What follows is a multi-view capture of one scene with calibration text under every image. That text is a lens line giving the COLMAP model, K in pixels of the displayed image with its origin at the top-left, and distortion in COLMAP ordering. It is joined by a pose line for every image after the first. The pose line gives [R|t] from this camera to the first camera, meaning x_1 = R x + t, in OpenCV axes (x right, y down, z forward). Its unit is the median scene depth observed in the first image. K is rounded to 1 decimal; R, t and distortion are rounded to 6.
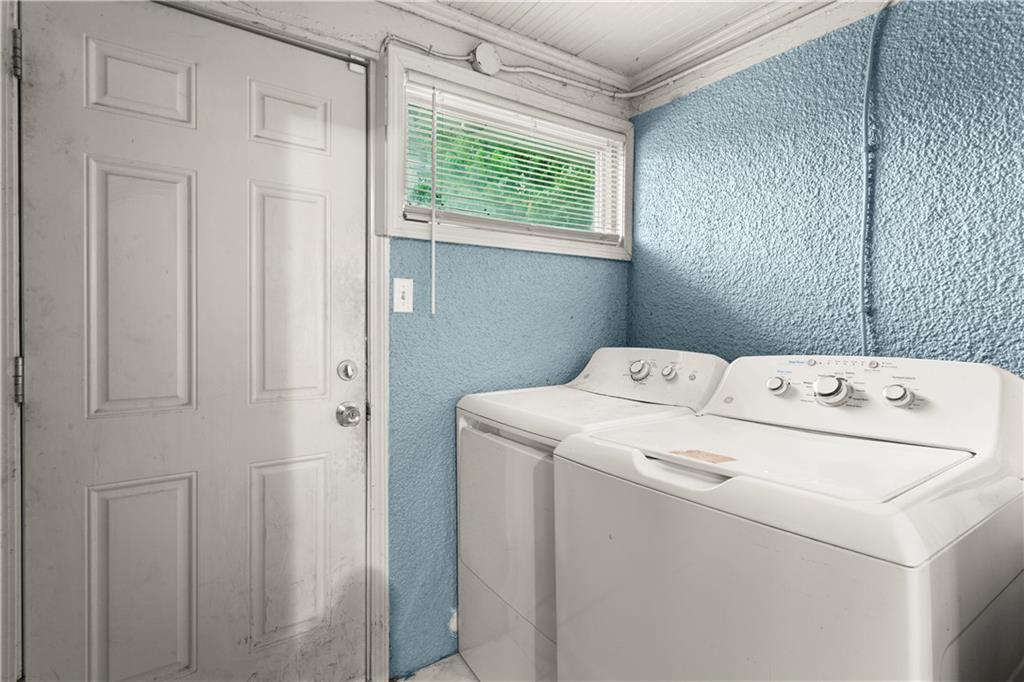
lens RADIAL K [[493.4, 0, 508.2], [0, 493.4, 335.0], [0, 0, 1]] dist [-0.001457, 0.001886]
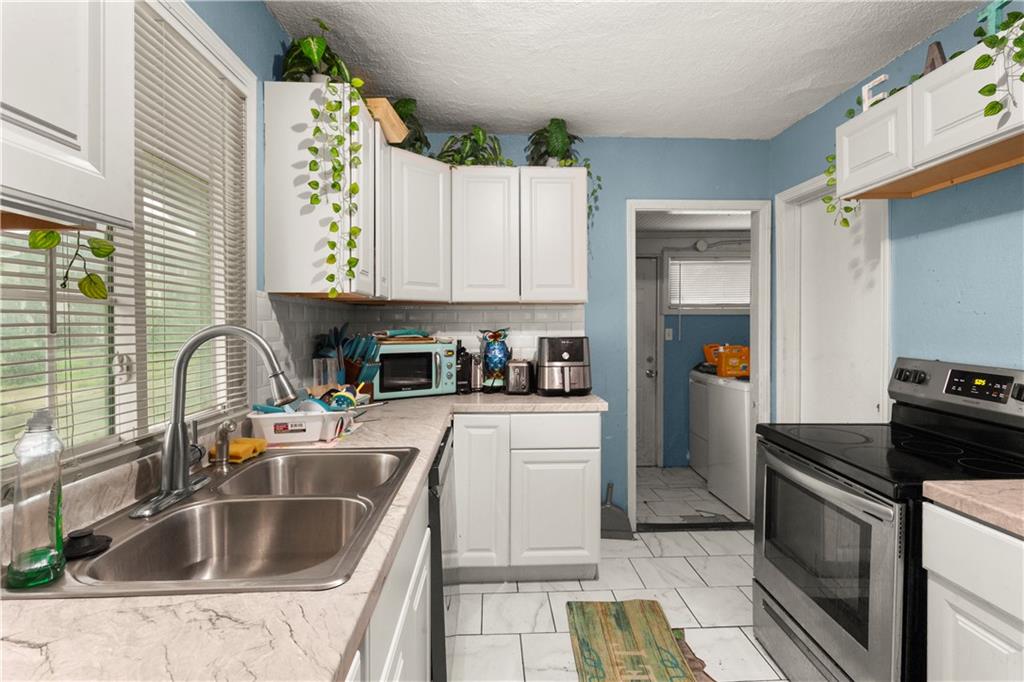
lens RADIAL K [[493.4, 0, 514.9], [0, 493.4, 328.2], [0, 0, 1]] dist [-0.001457, 0.001886]
pose [[0.854585, 0.001385, -0.519309, 0.516139], [-0.003606, 0.999988, -0.003267, -0.104165], [0.519298, 0.004665, 0.854580, -1.932286]]
